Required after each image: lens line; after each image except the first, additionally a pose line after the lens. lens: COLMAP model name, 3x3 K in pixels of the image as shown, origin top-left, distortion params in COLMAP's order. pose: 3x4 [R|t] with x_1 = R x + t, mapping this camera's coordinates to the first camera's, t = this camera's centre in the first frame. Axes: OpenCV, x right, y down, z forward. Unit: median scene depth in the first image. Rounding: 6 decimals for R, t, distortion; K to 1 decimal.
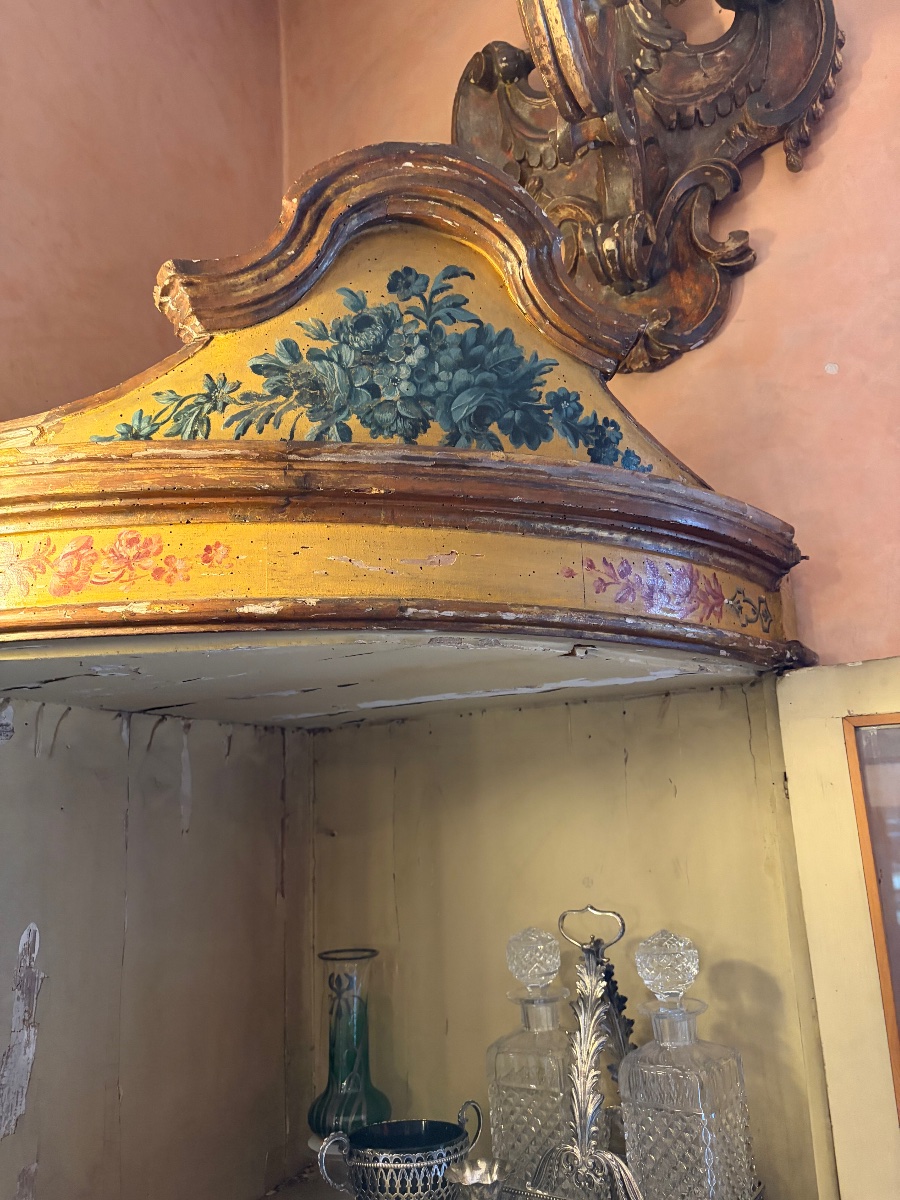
lens RADIAL K [[908.3, 0, 444.7], [0, 908.3, 603.3], [0, 0, 1]] dist [0.041860, -0.048777]
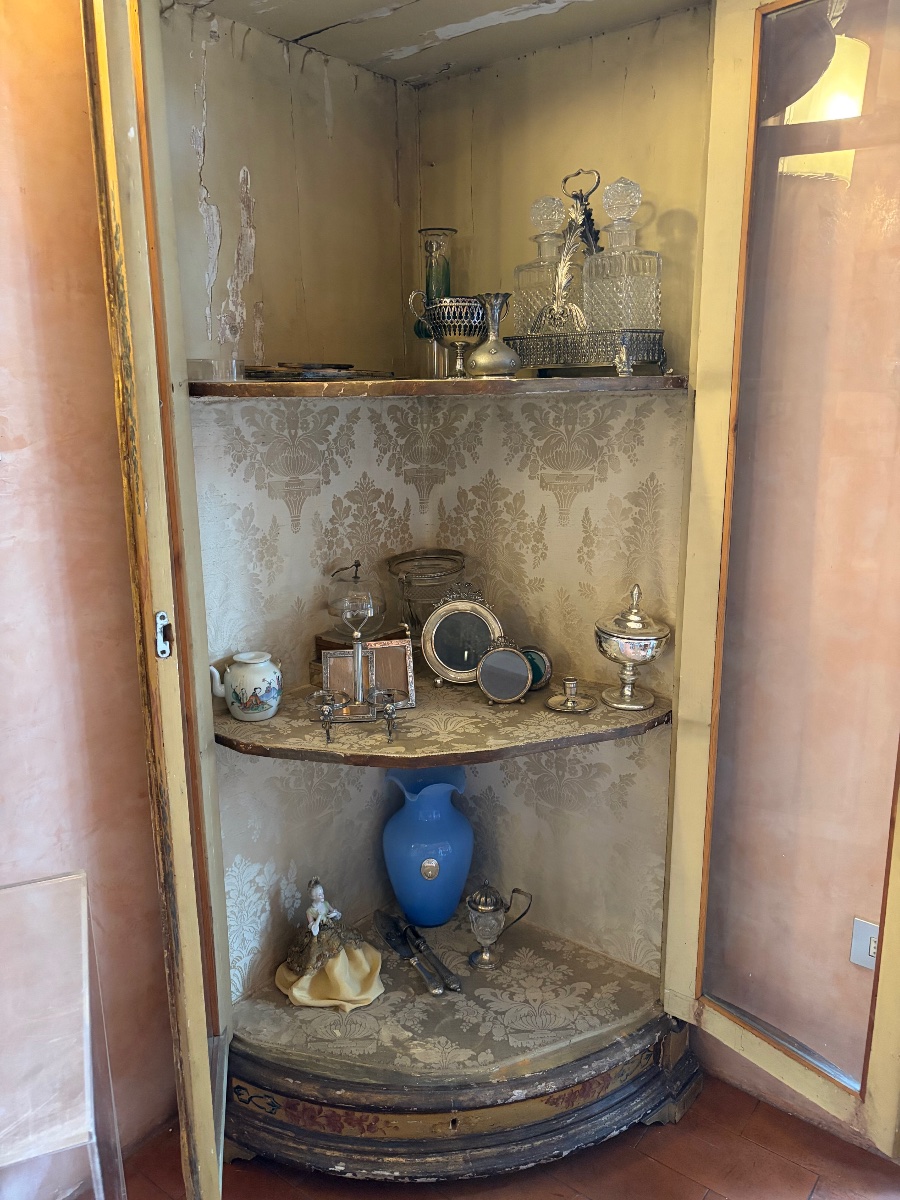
lens RADIAL K [[898.1, 0, 450.0], [0, 898.1, 608.9], [0, 0, 1]] dist [0.046992, -0.047473]
pose [[0.983896, 0.068661, -0.165030, 0.251107], [0.014121, 0.890534, 0.454697, 0.299535], [0.178185, -0.449705, 0.875223, -0.747169]]
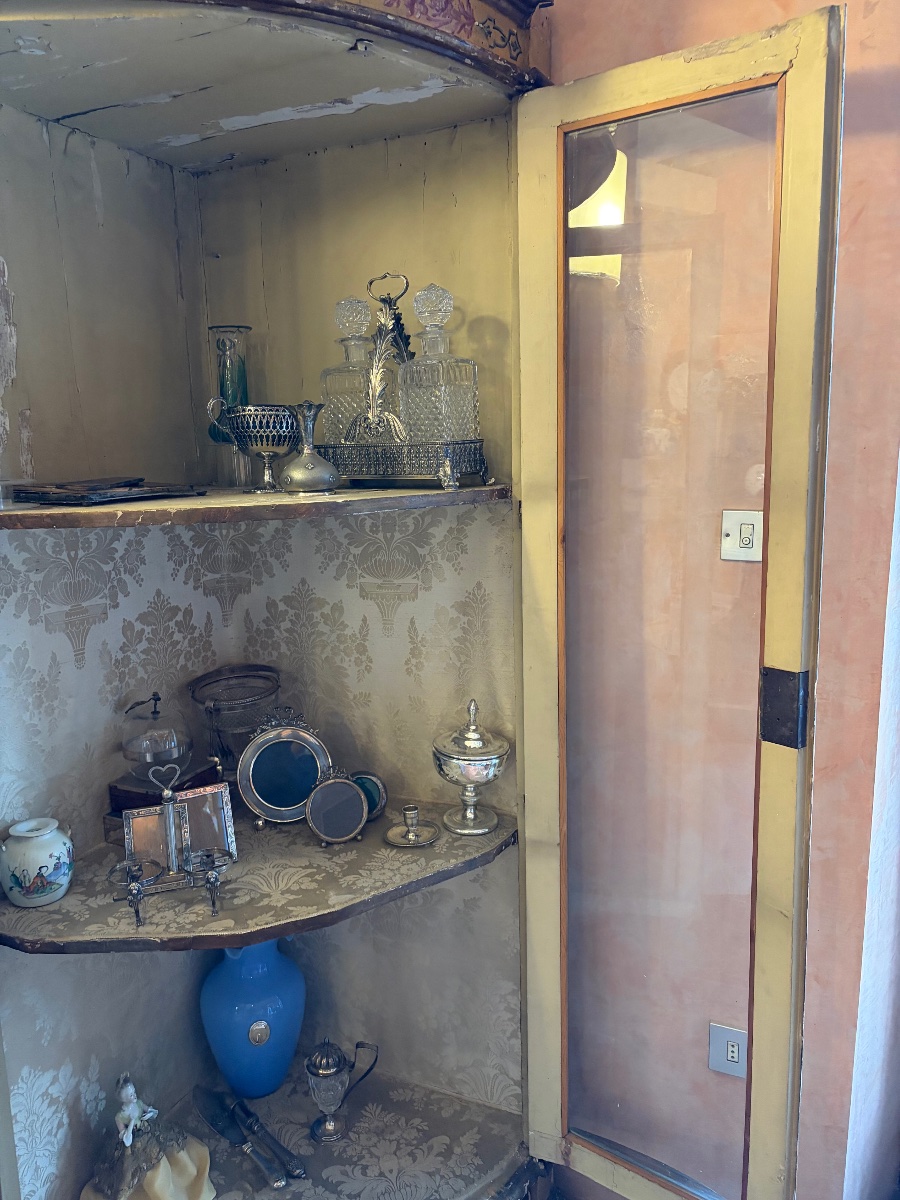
lens RADIAL K [[908.3, 0, 444.7], [0, 908.3, 603.3], [0, 0, 1]] dist [0.041860, -0.048777]
pose [[0.997600, -0.000394, 0.069238, 0.152326], [-0.026976, 0.918755, 0.393907, 0.243343], [-0.063768, -0.394829, 0.916539, -0.583819]]
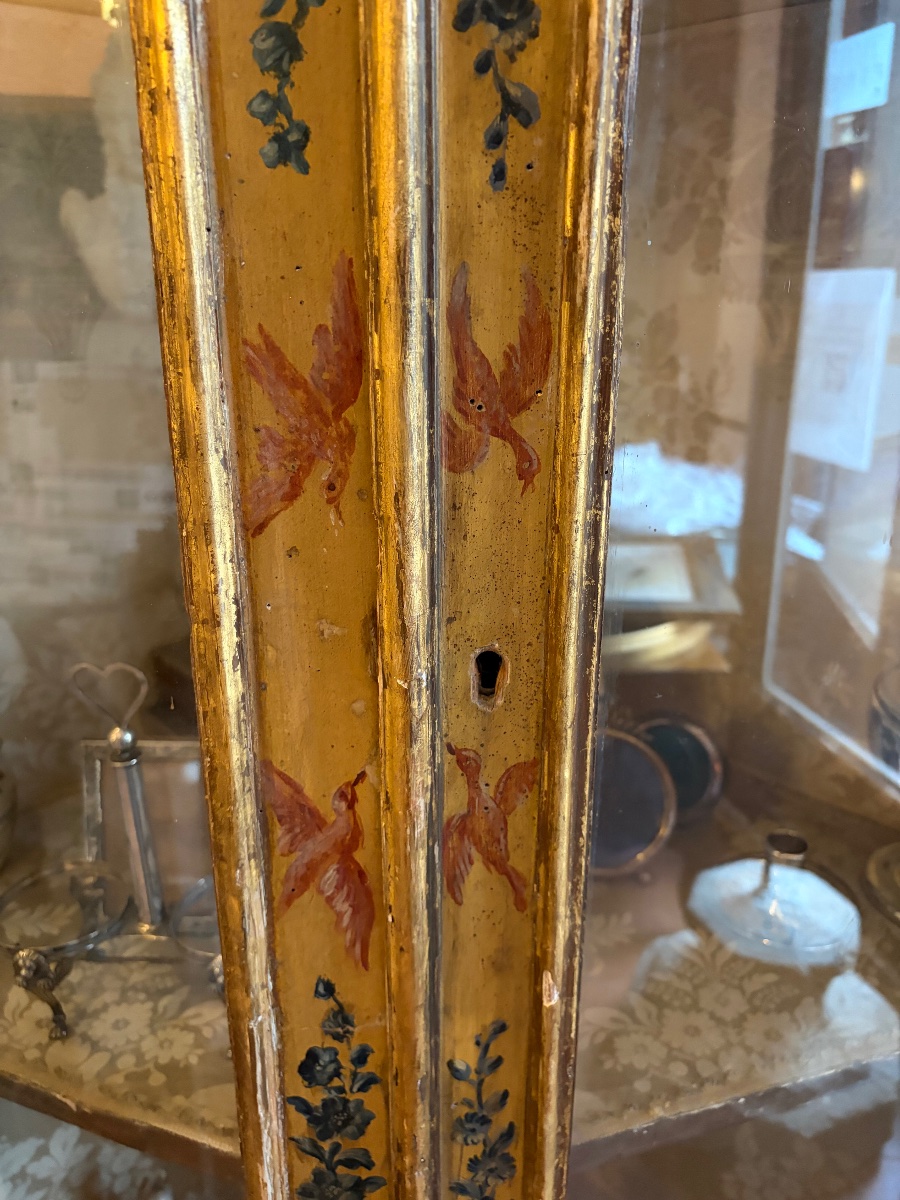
lens RADIAL K [[898.1, 0, 450.0], [0, 898.1, 608.9], [0, 0, 1]] dist [0.046992, -0.047473]
pose [[0.956315, 0.134321, -0.259651, 0.121973], [0.035576, 0.828116, 0.559426, 0.730419], [0.290164, -0.544225, 0.787162, 0.288048]]
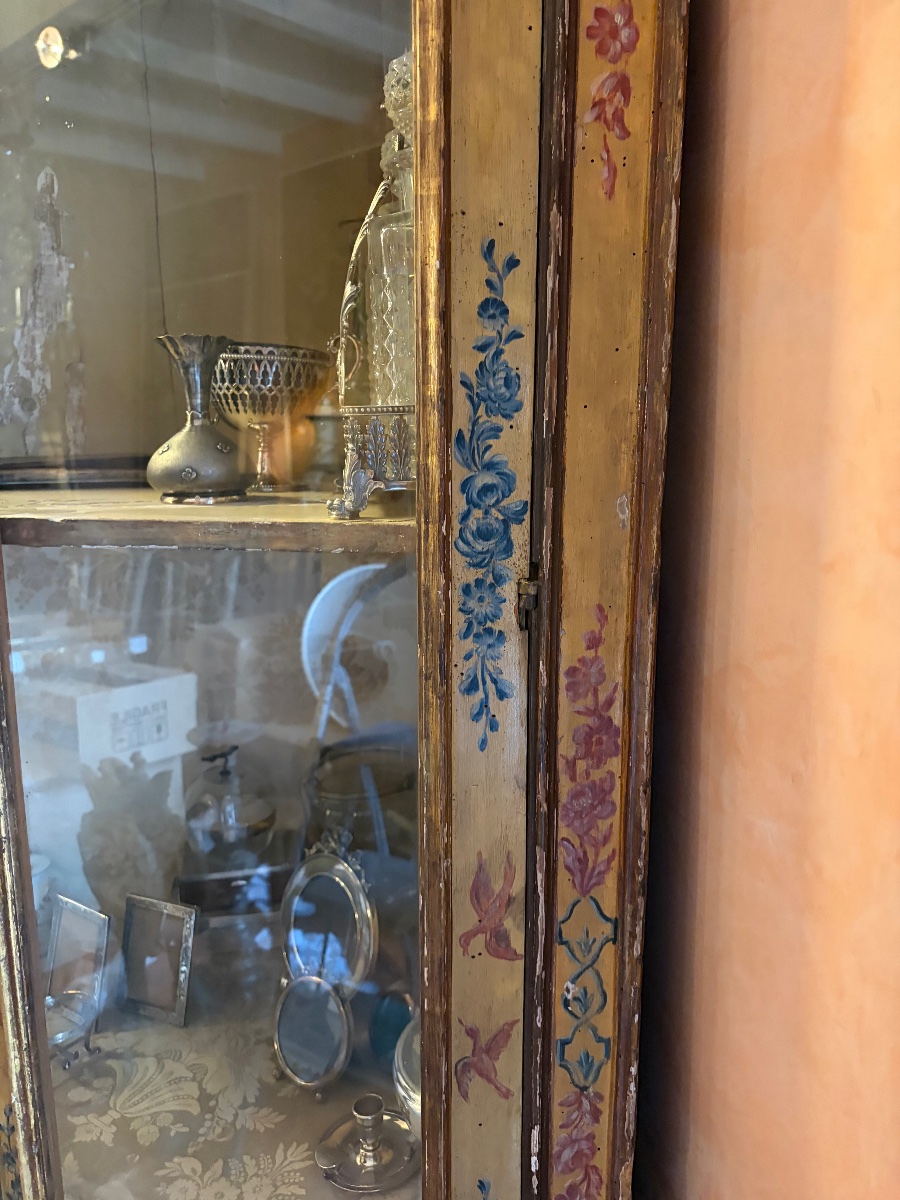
lens RADIAL K [[898.1, 0, 450.0], [0, 898.1, 608.9], [0, 0, 1]] dist [0.046992, -0.047473]
pose [[0.655837, 0.185216, -0.731829, 0.787716], [0.152352, 0.917012, 0.368616, 0.483321], [0.739369, -0.353247, 0.573192, 0.480693]]
